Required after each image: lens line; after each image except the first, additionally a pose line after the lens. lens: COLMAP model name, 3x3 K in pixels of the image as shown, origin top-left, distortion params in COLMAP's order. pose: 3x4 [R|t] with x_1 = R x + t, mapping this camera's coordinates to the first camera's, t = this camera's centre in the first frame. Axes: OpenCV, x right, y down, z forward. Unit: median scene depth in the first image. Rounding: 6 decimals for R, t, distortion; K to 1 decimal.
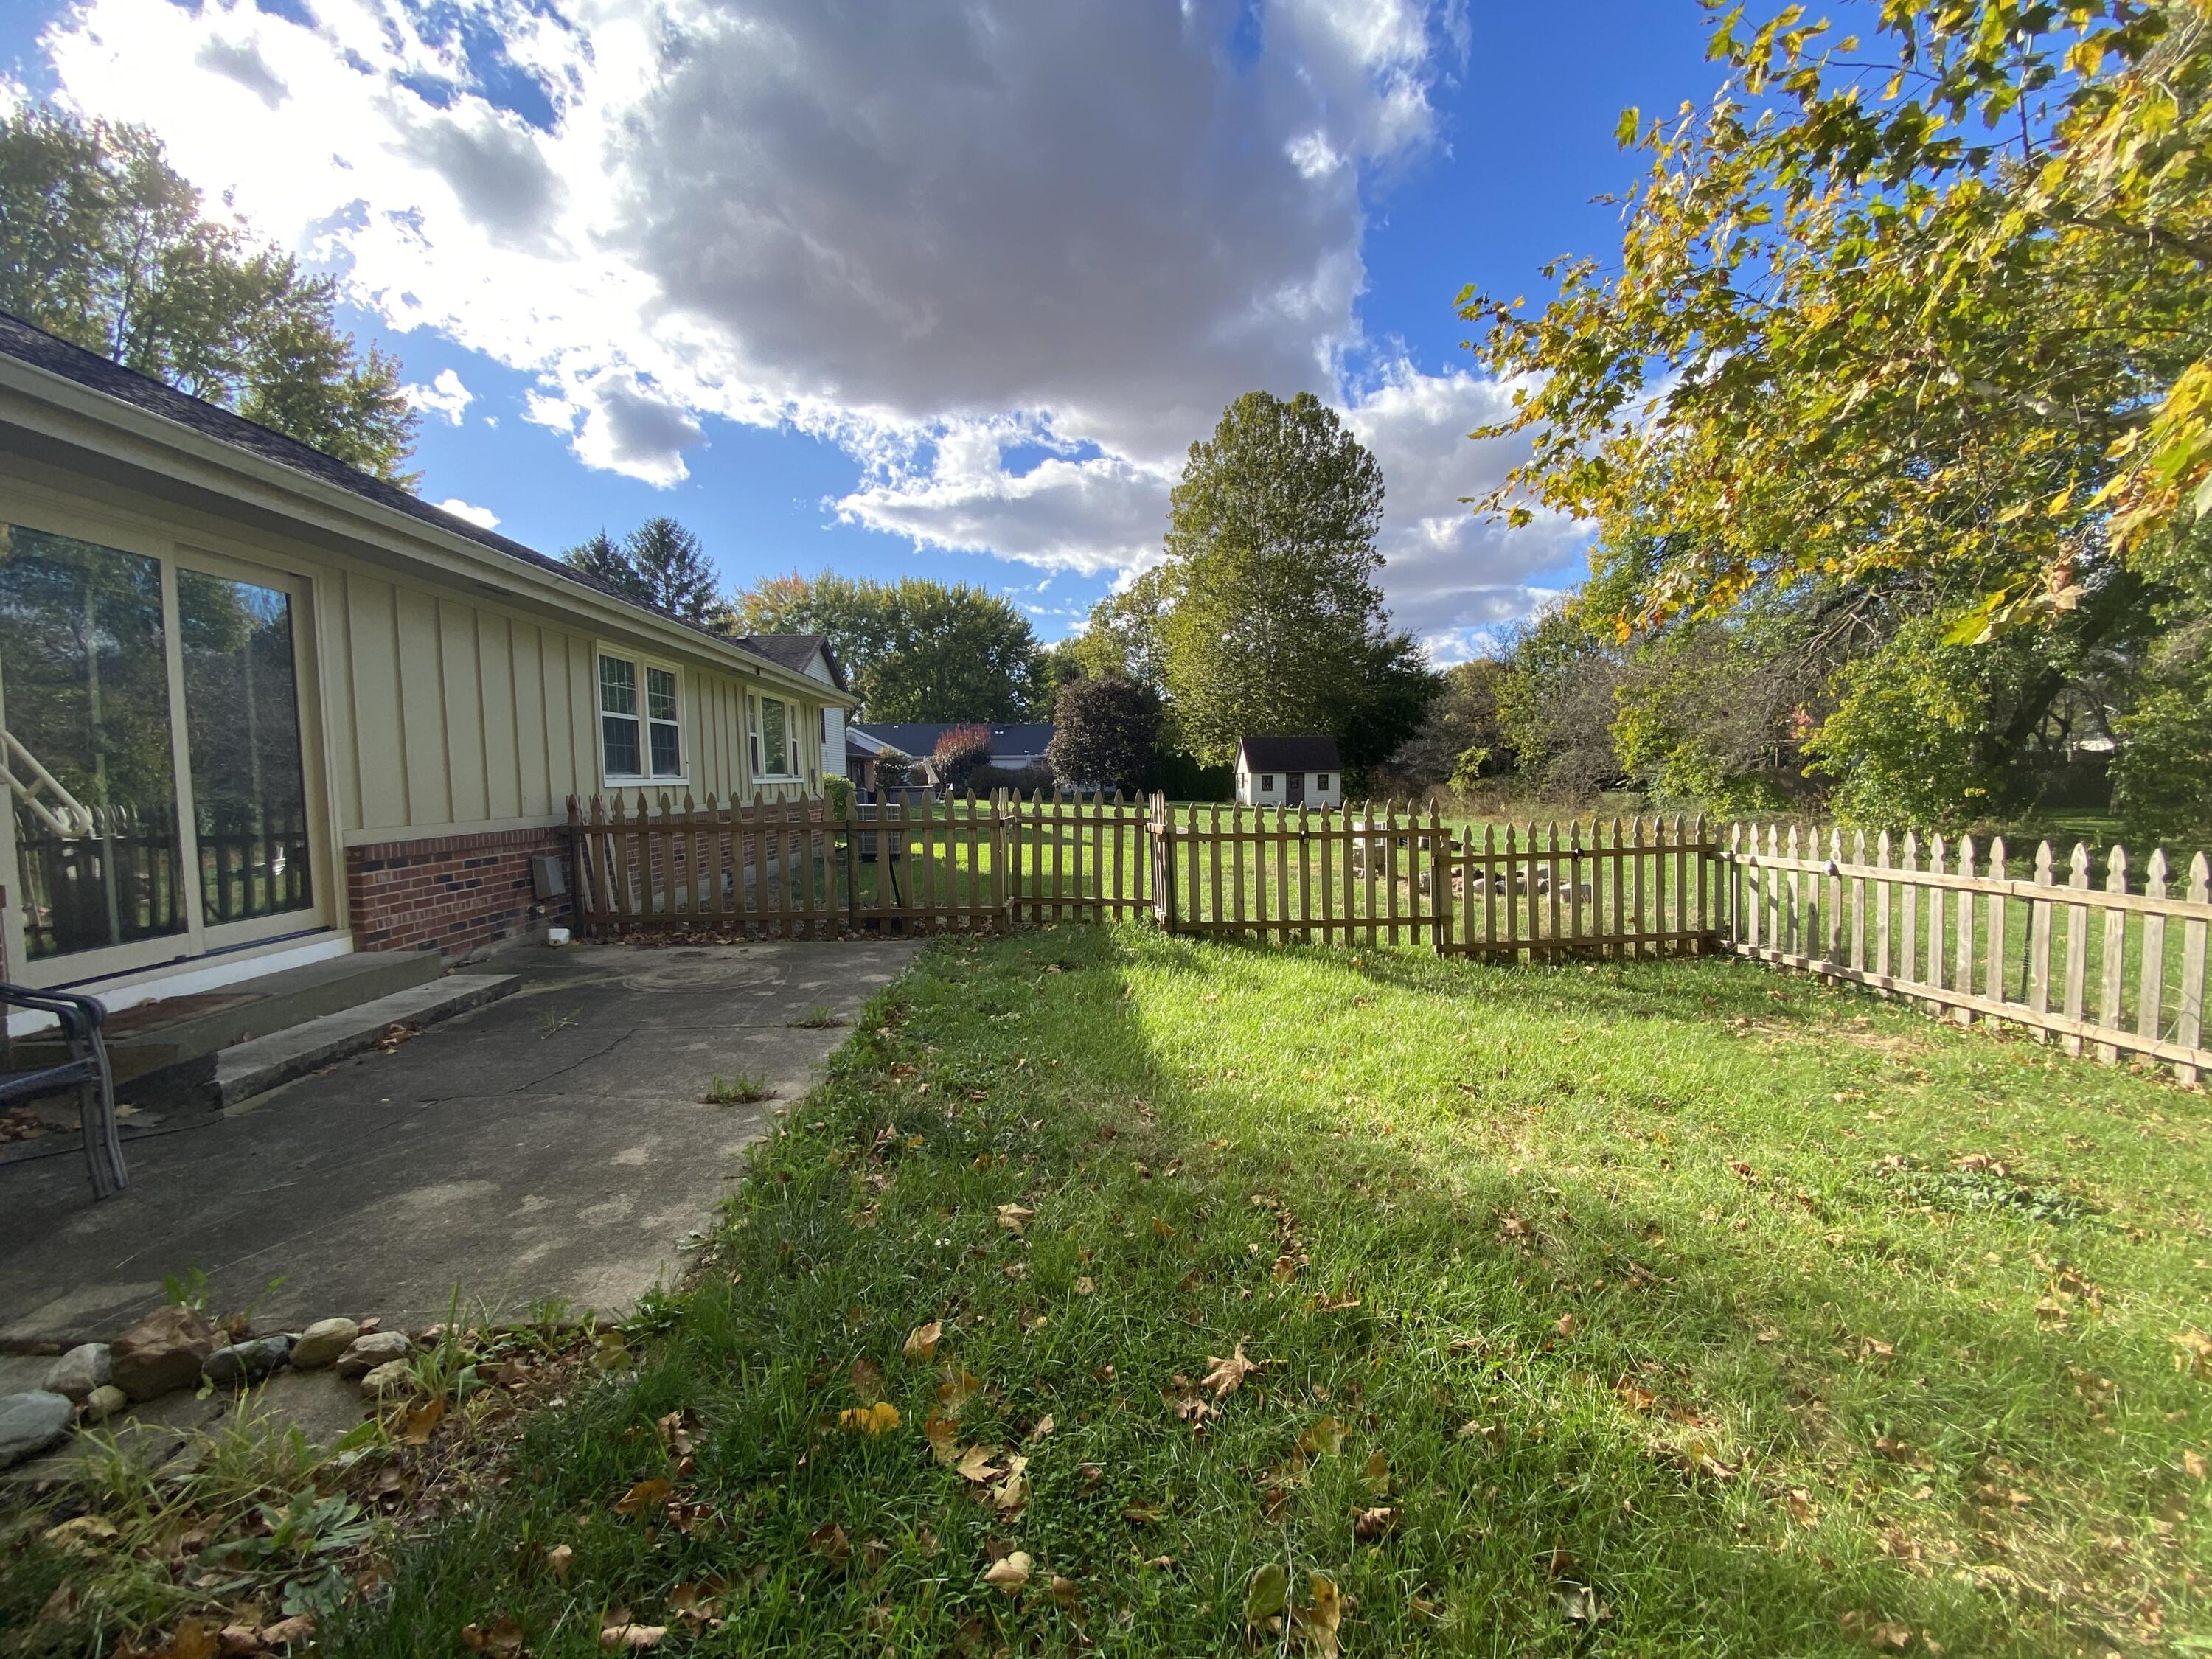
lens RADIAL K [[886.0, 0, 1101.2], [0, 886.0, 822.8], [0, 0, 1]] dist [-0.001920, -0.000741]
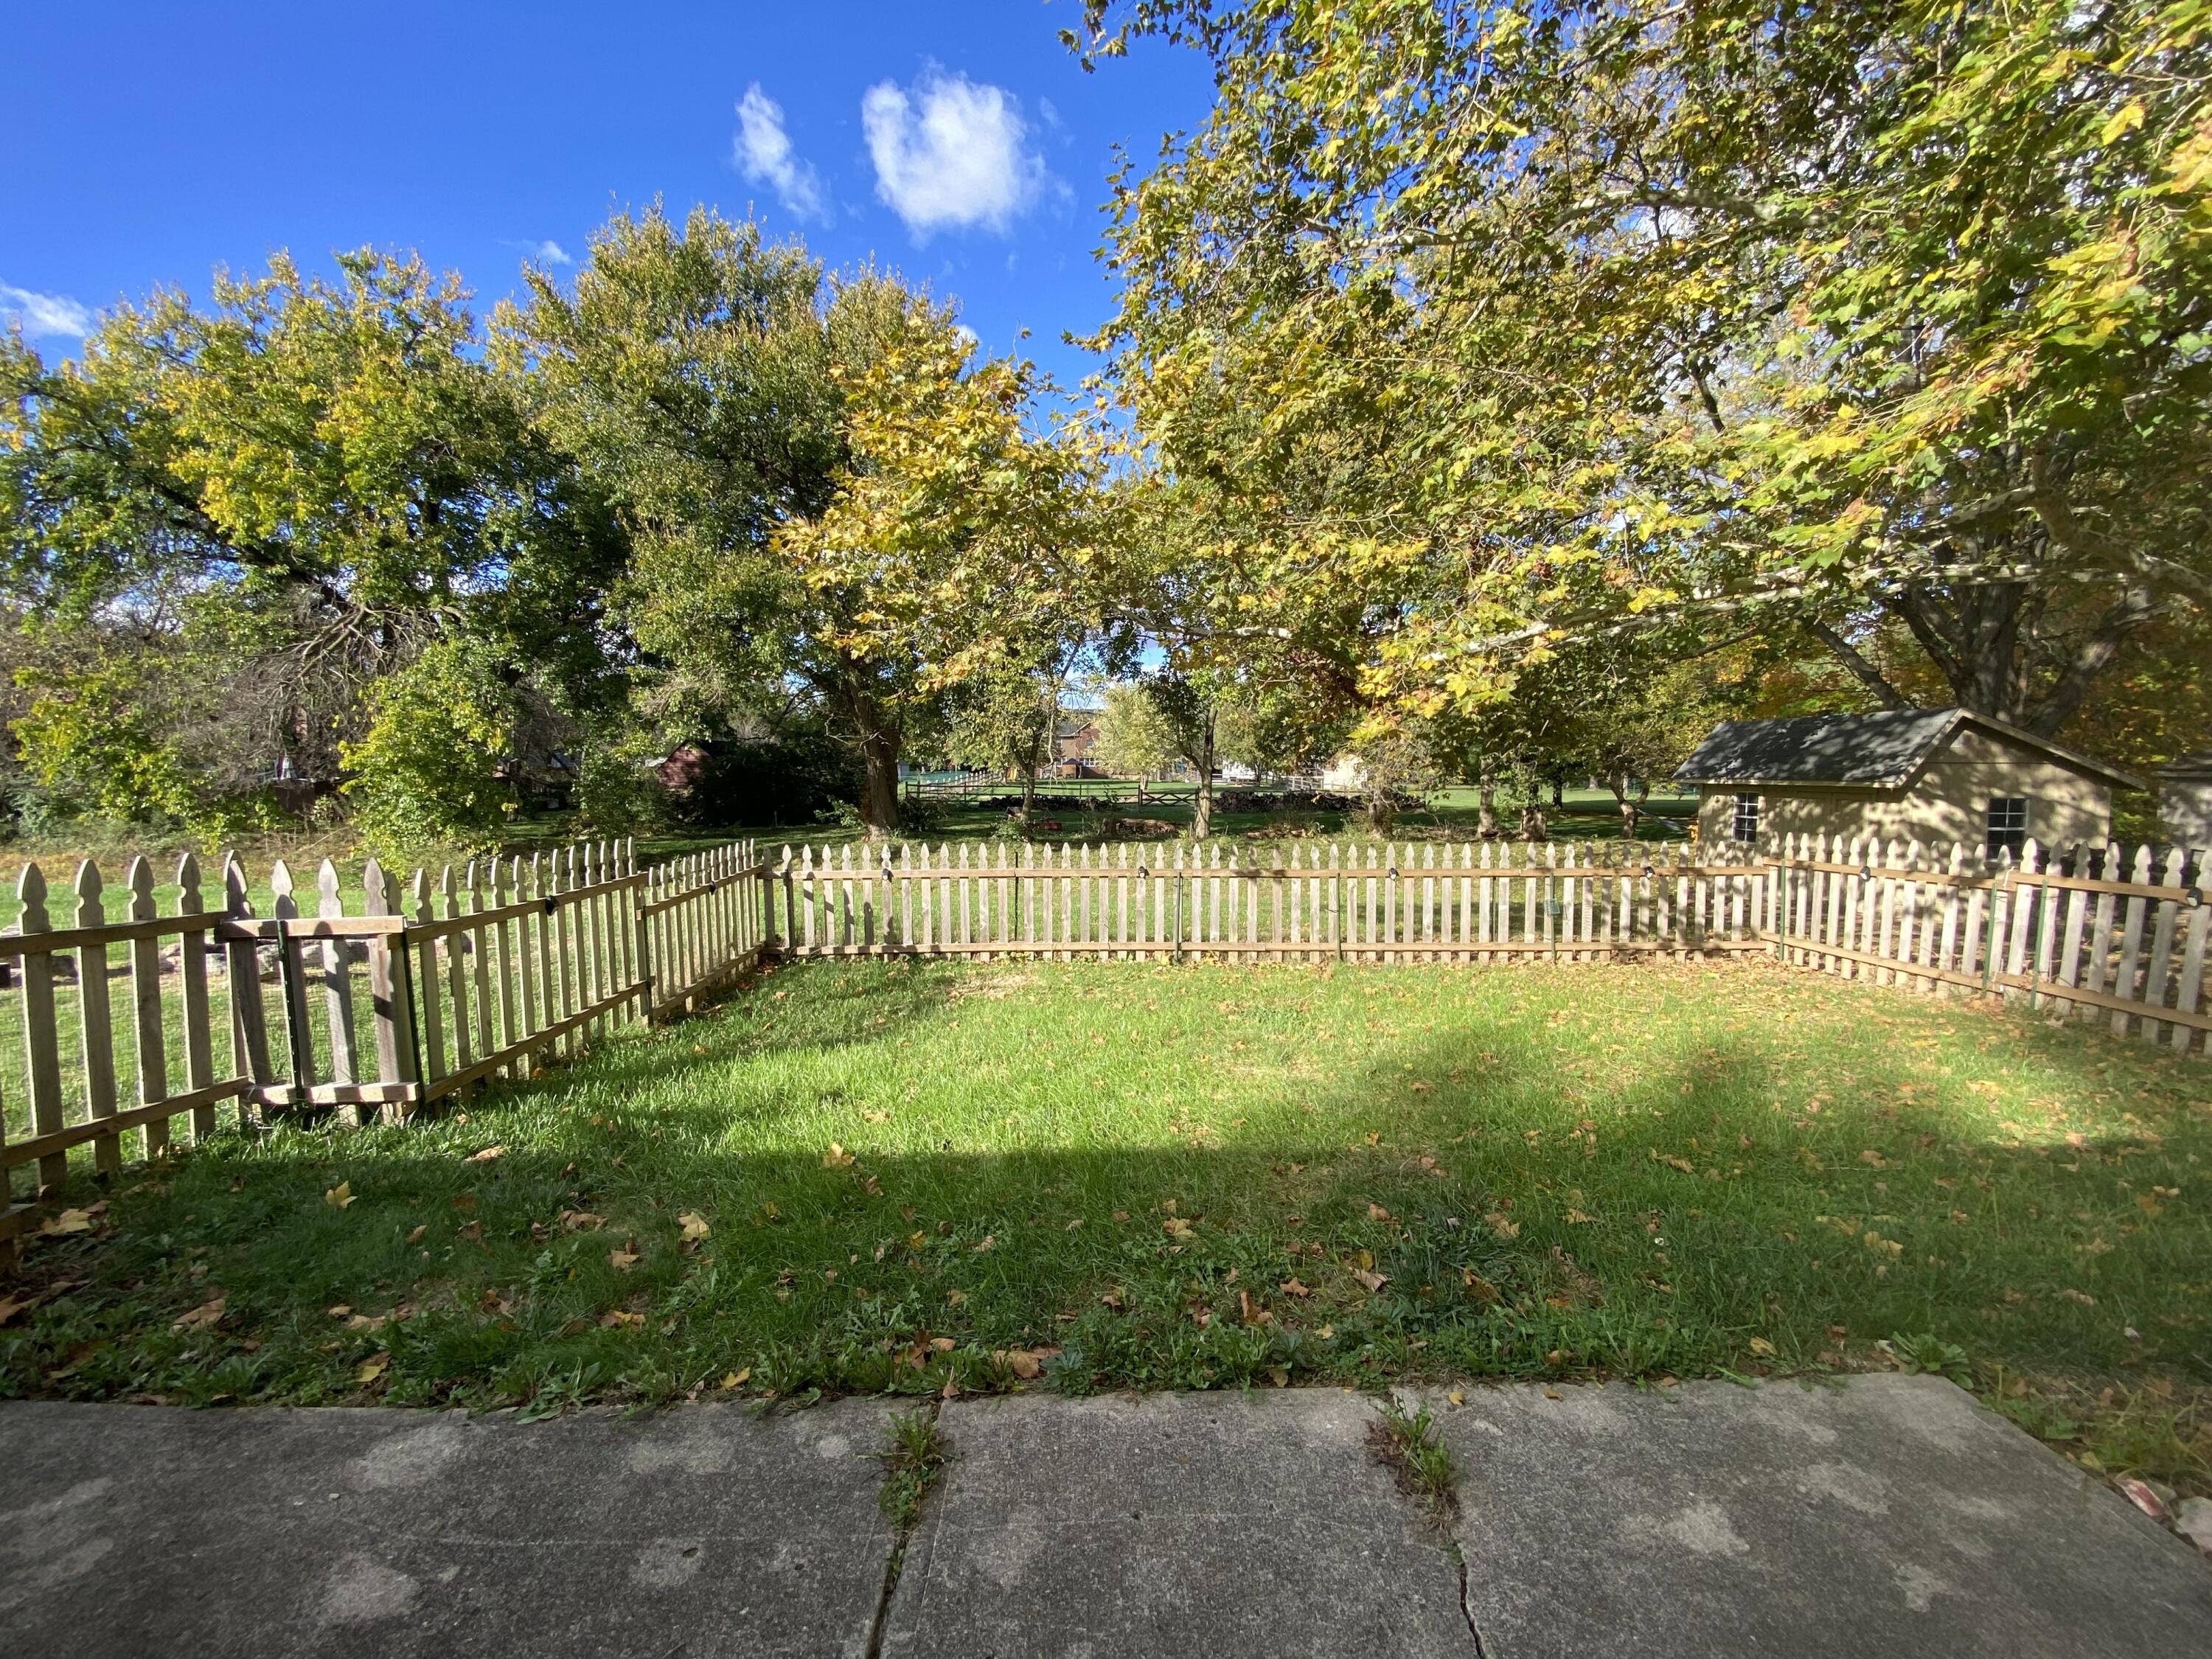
lens RADIAL K [[886.0, 0, 1100.2], [0, 886.0, 842.2], [0, 0, 1]] dist [-0.001920, -0.000741]
pose [[0.059562, -0.067185, 0.995961, -0.475604], [0.056470, 0.996361, 0.063835, -0.062376], [-0.996626, 0.052439, 0.063139, 0.569772]]
